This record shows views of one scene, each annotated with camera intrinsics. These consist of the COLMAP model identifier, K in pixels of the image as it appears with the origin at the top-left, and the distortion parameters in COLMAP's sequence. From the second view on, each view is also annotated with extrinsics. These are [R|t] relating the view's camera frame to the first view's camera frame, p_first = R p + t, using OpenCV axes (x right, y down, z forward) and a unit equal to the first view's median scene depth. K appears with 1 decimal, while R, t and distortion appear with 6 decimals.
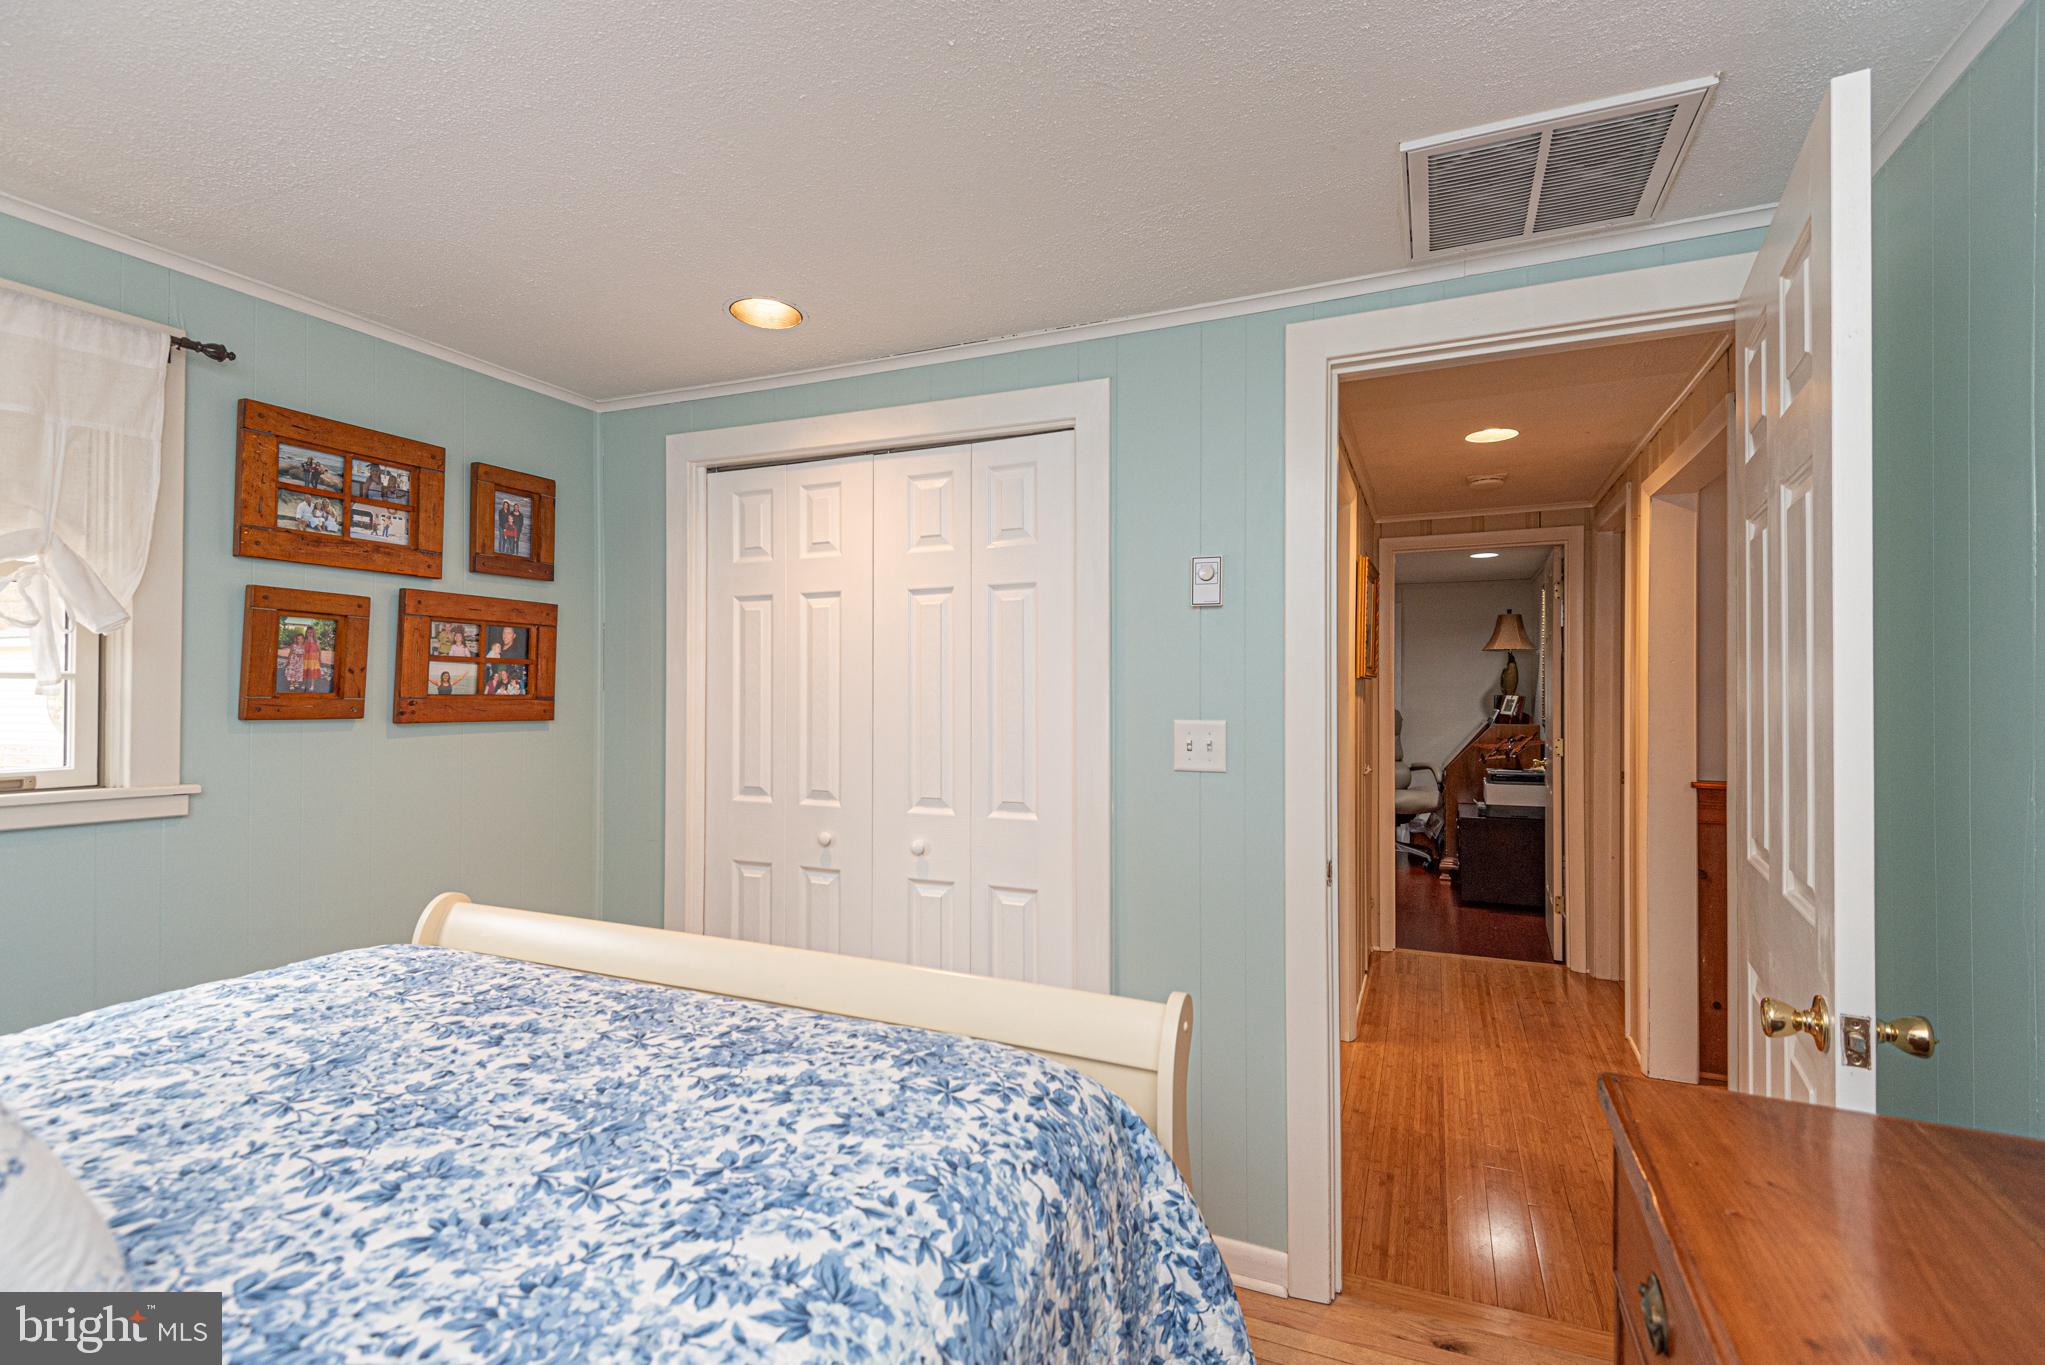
lens RADIAL K [[937.7, 0, 1028.3], [0, 937.7, 675.5], [0, 0, 1]] dist [0.001561, -0.000004]
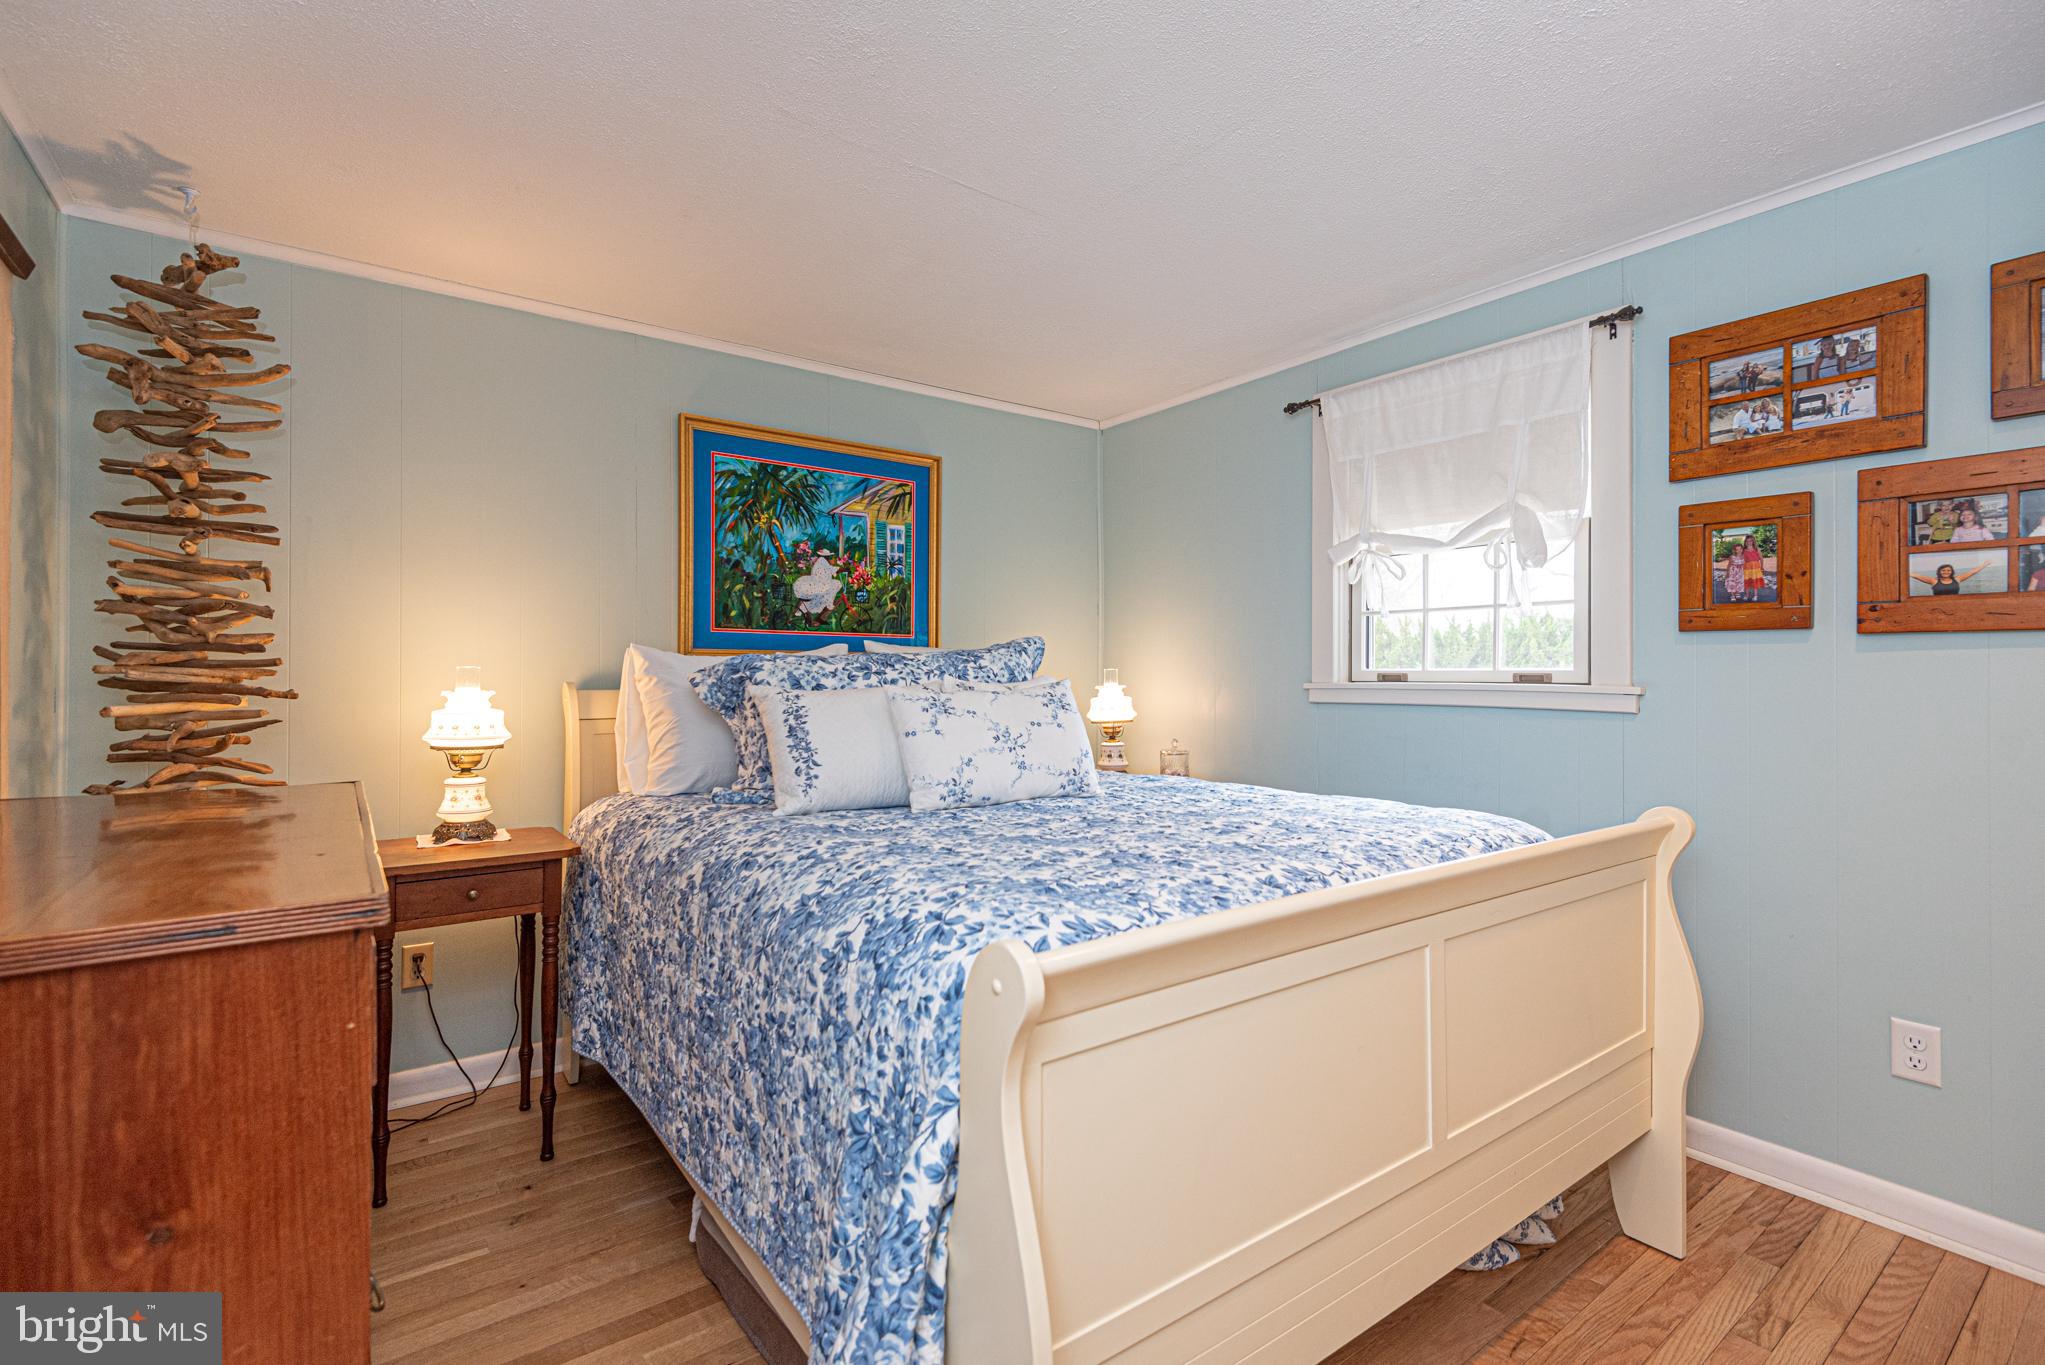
lens RADIAL K [[937.7, 0, 1028.3], [0, 937.7, 675.5], [0, 0, 1]] dist [0.001561, -0.000004]
pose [[-0.501895, -0.004050, -0.864919, 0.447322], [0.011901, 0.999862, -0.011588, 0.094350], [0.864847, -0.016109, -0.501778, 0.819959]]
